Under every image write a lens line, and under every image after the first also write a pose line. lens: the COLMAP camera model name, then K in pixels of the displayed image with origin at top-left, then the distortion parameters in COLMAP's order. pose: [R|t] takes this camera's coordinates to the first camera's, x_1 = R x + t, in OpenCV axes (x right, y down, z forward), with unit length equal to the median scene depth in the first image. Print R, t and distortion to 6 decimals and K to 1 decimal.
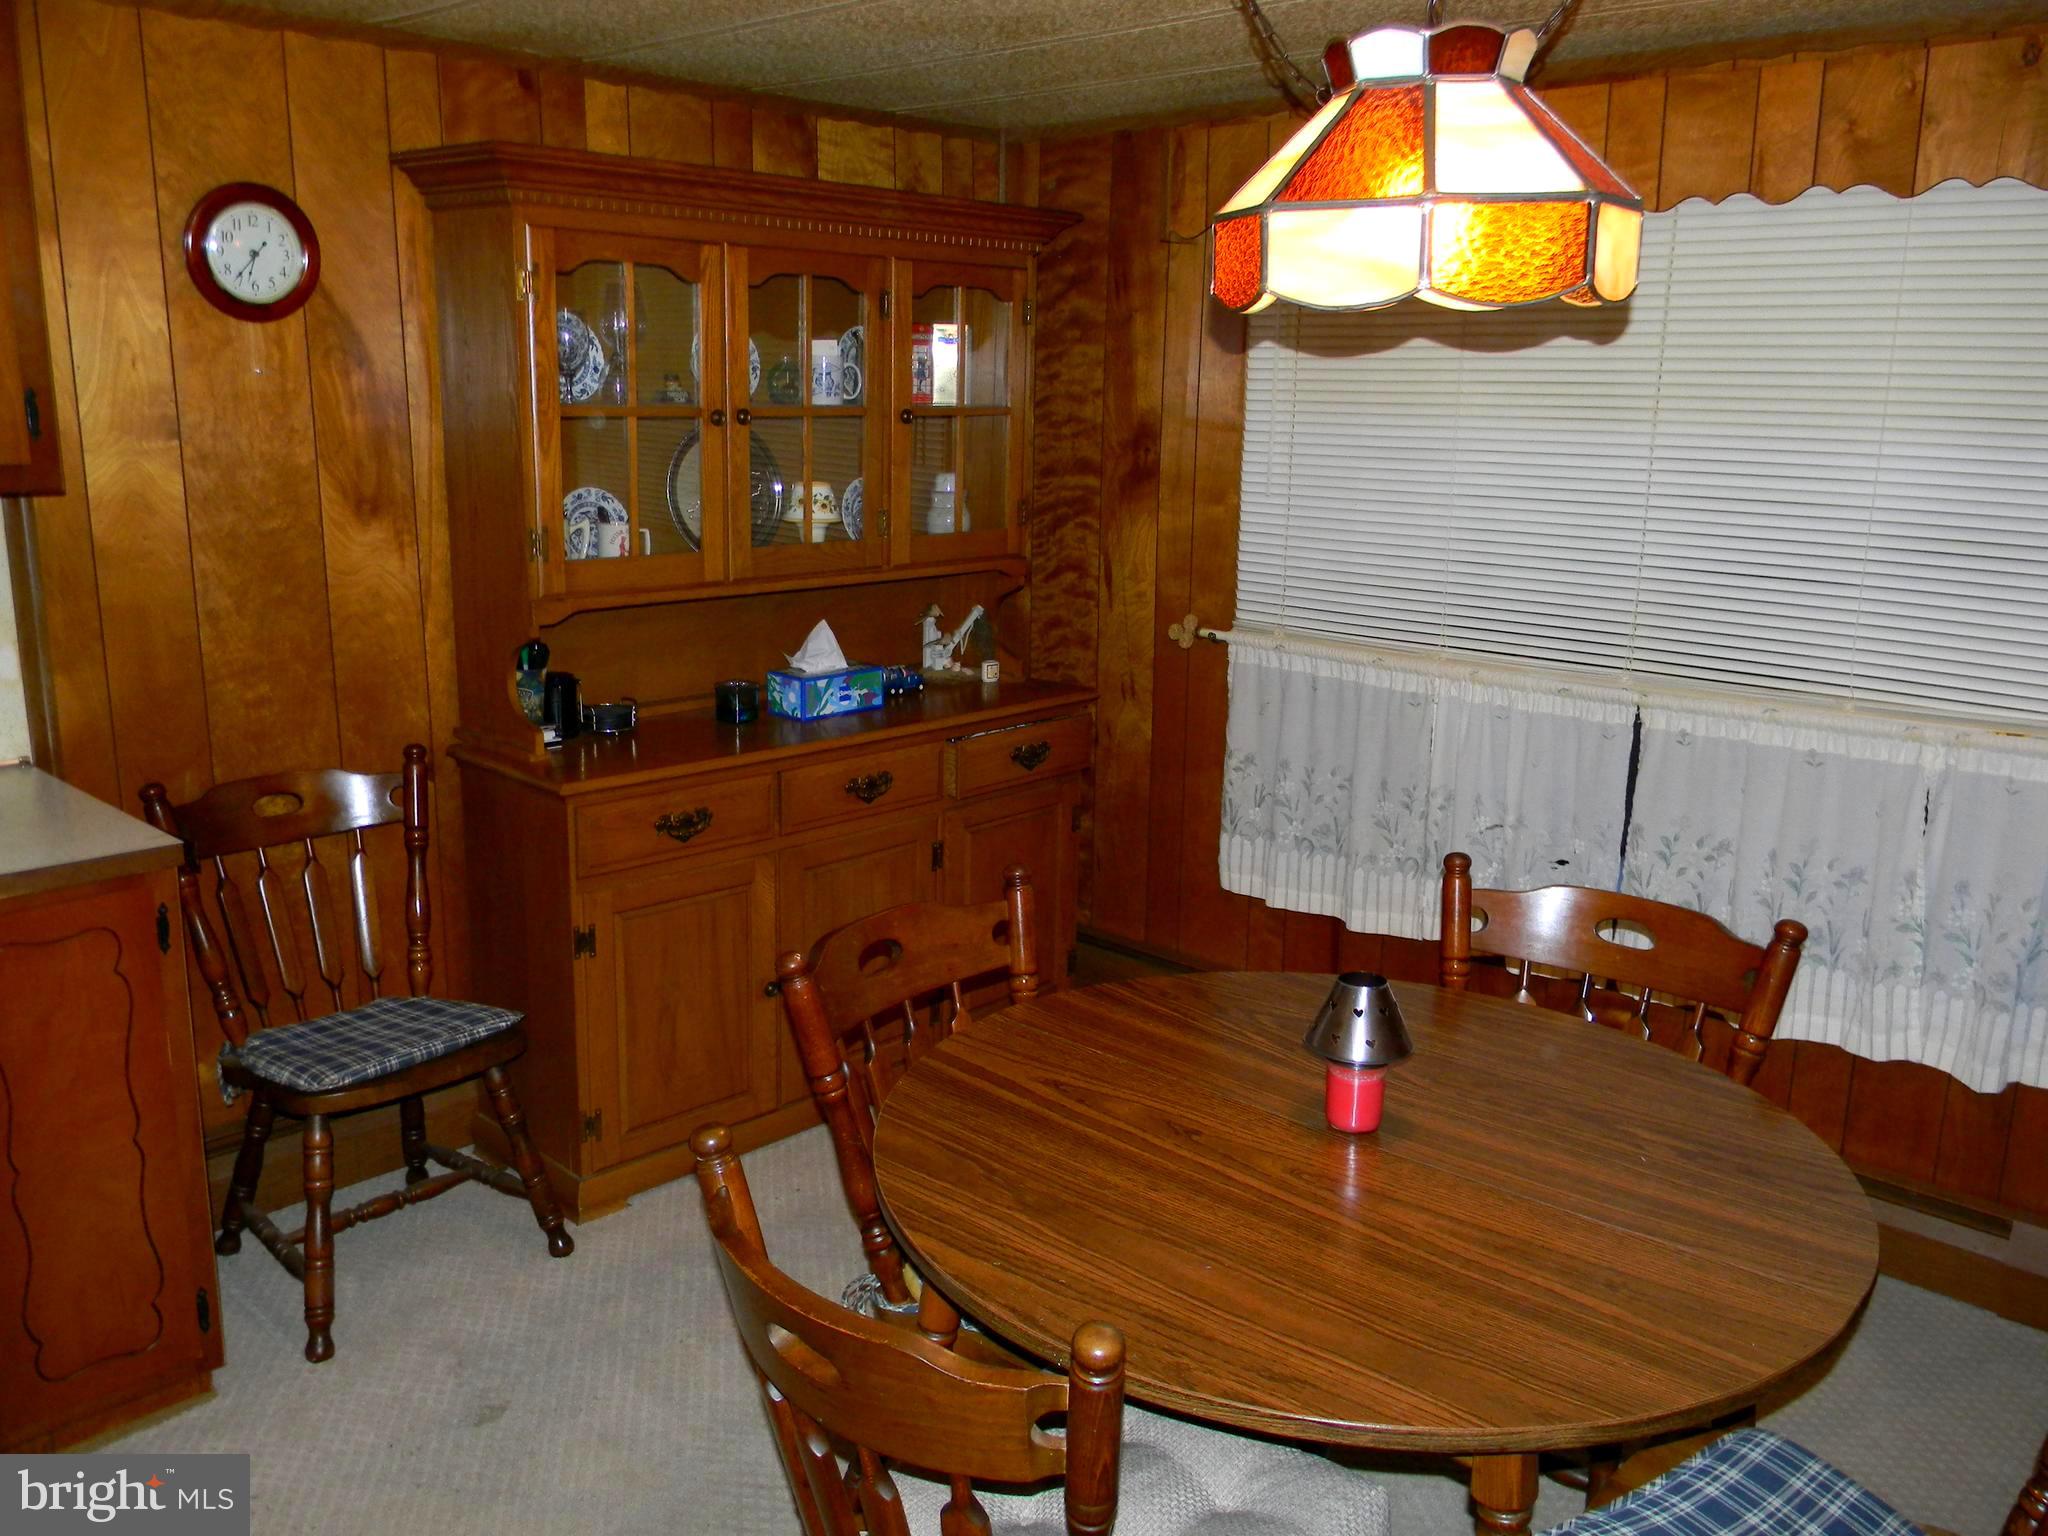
lens RADIAL K [[1647.3, 0, 1023.6], [0, 1647.3, 776.8], [0, 0, 1]] dist [-0.002941, -0.000310]
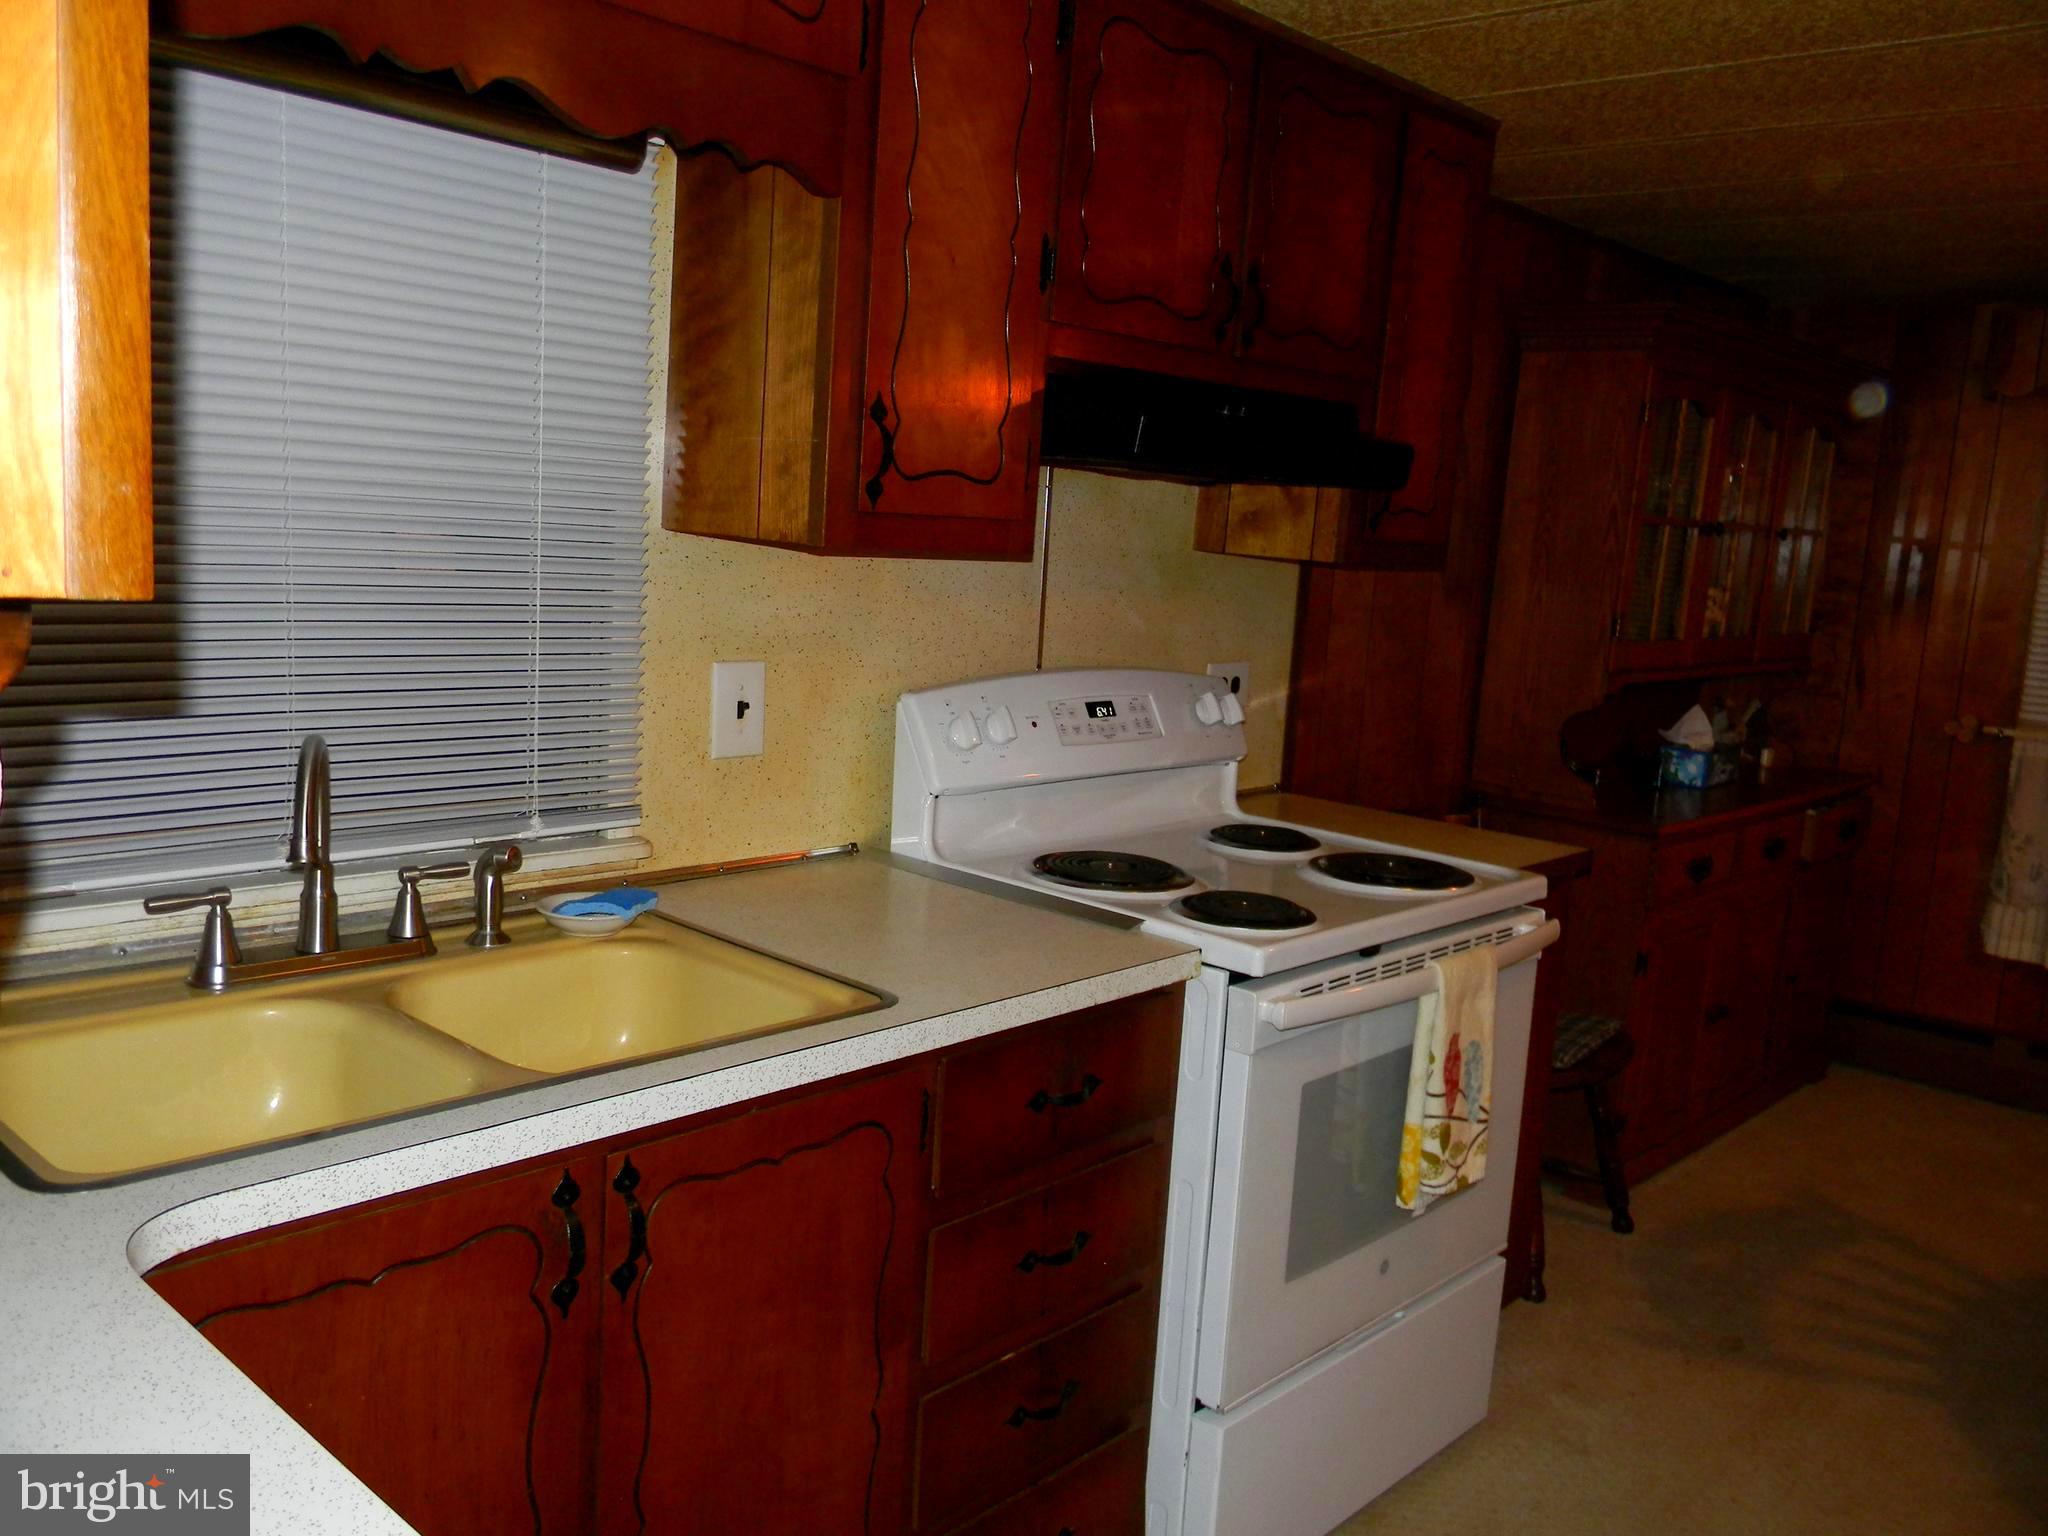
lens RADIAL K [[1656.4, 0, 1011.4], [0, 1656.4, 769.9], [0, 0, 1]] dist [0.023384, -0.041895]
pose [[0.999065, 0.041054, 0.013521, -0.636624], [-0.039924, 0.996359, -0.075332, 0.060372], [-0.016565, 0.074722, 0.997067, -0.163483]]
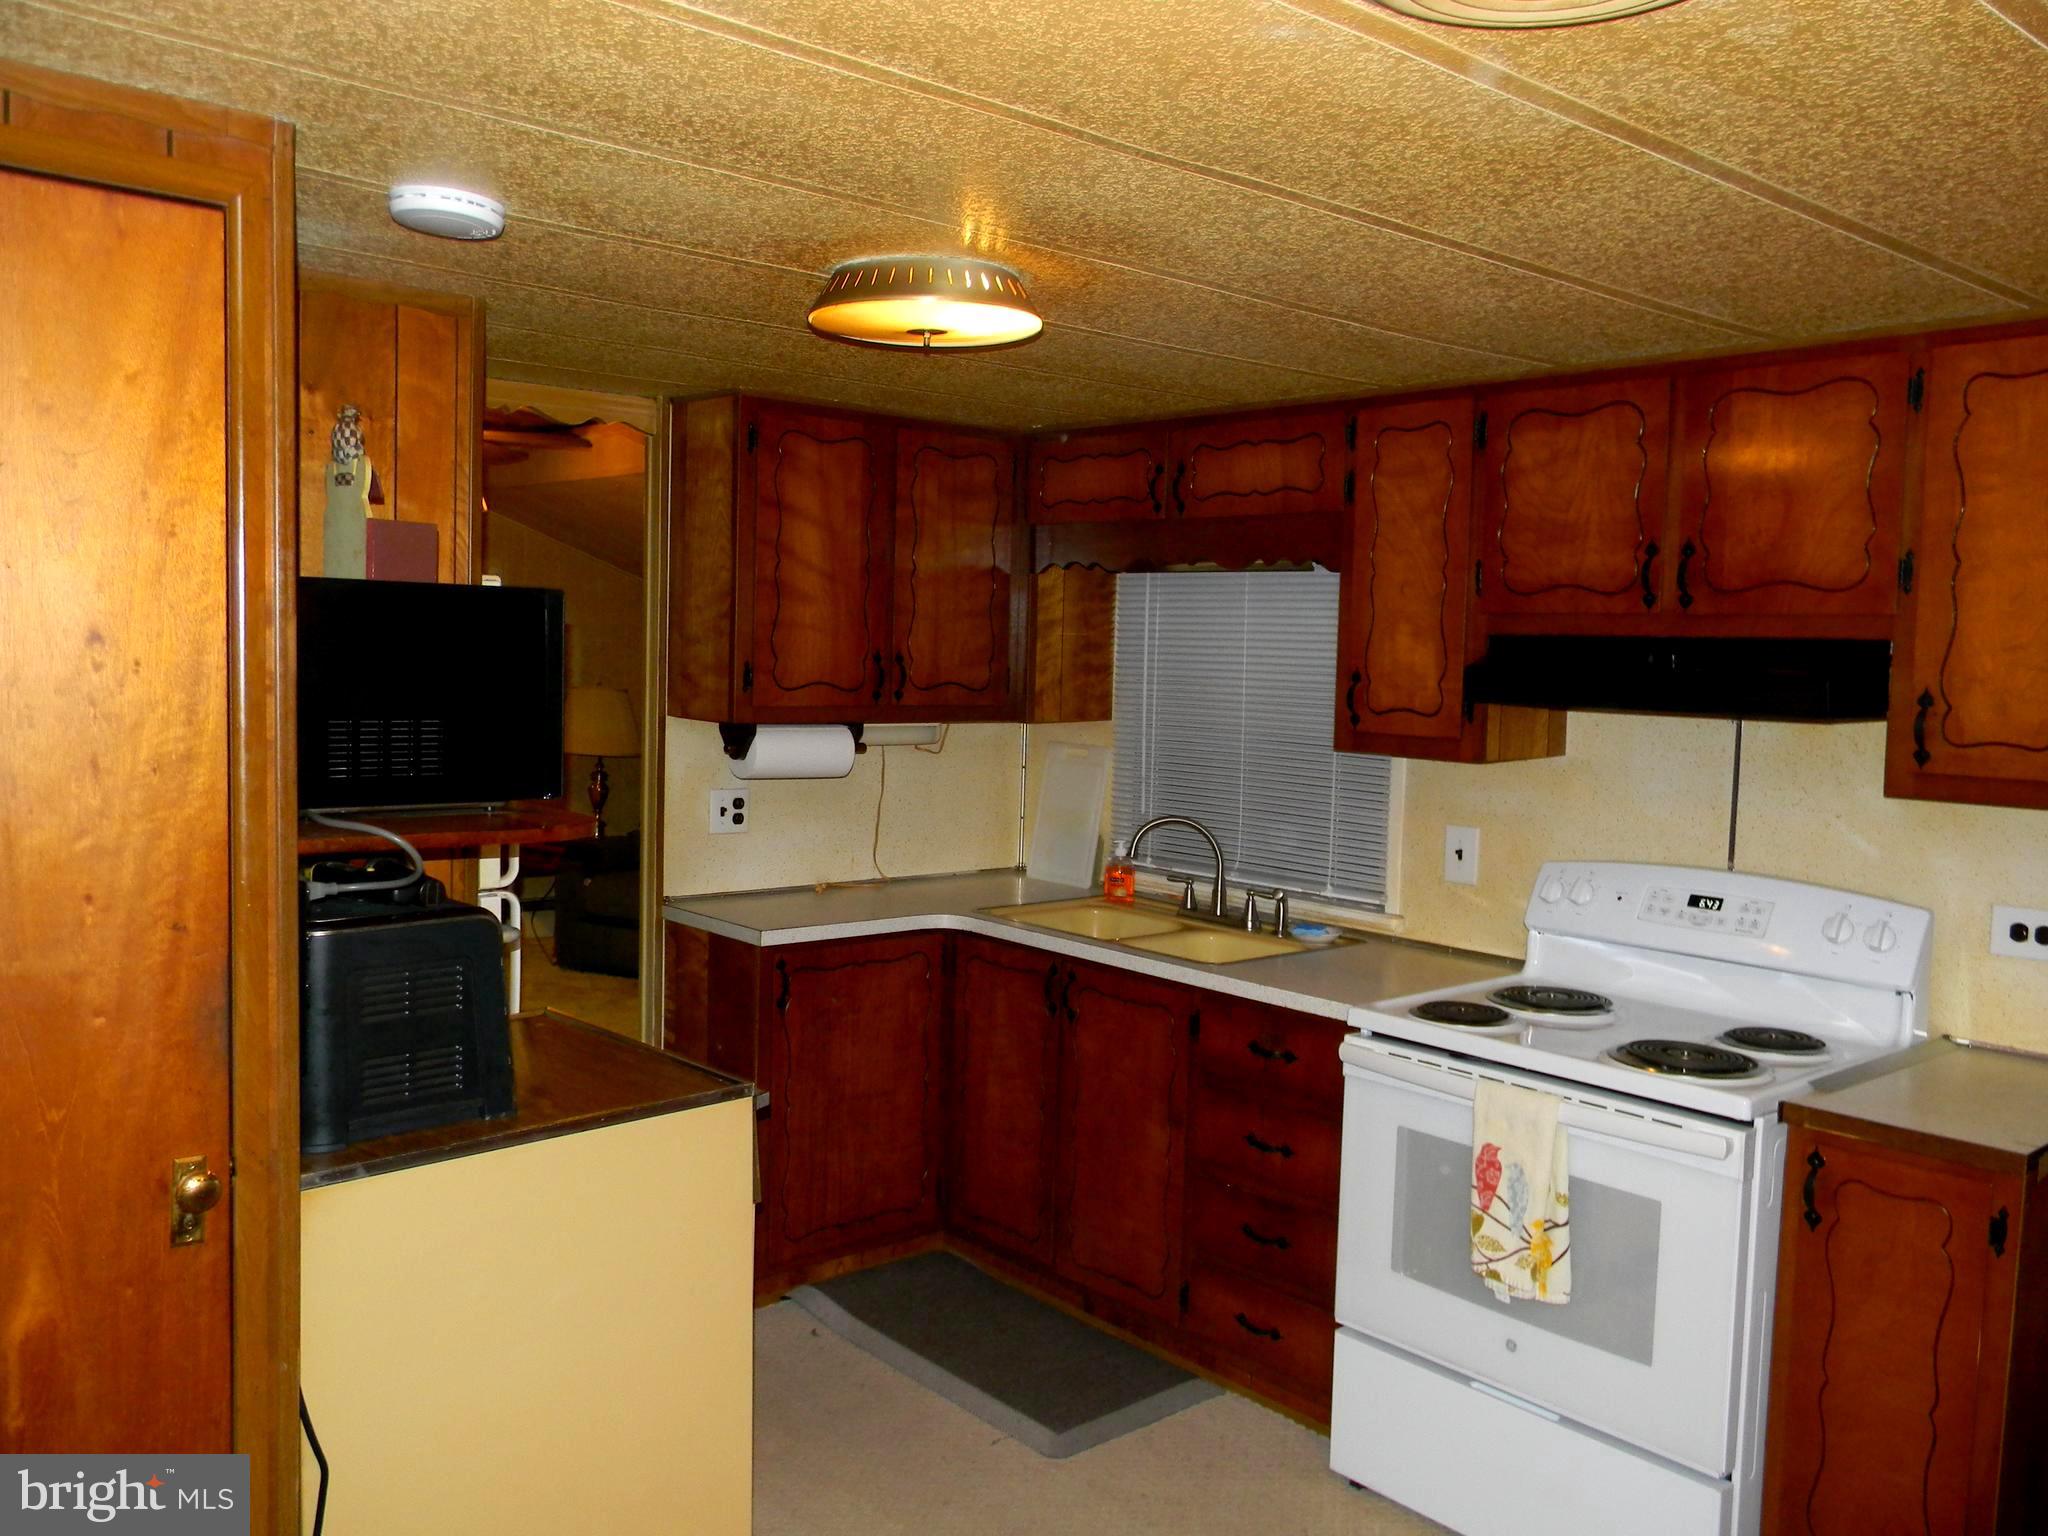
lens RADIAL K [[1674.0, 0, 1017.9], [0, 1674.0, 769.6], [0, 0, 1]] dist [0.008351, -0.006283]
pose [[-0.090347, 0.055061, -0.994387, 0.360018], [-0.255497, 0.963772, 0.076579, -0.070380], [0.962579, 0.260982, -0.073006, 0.273586]]
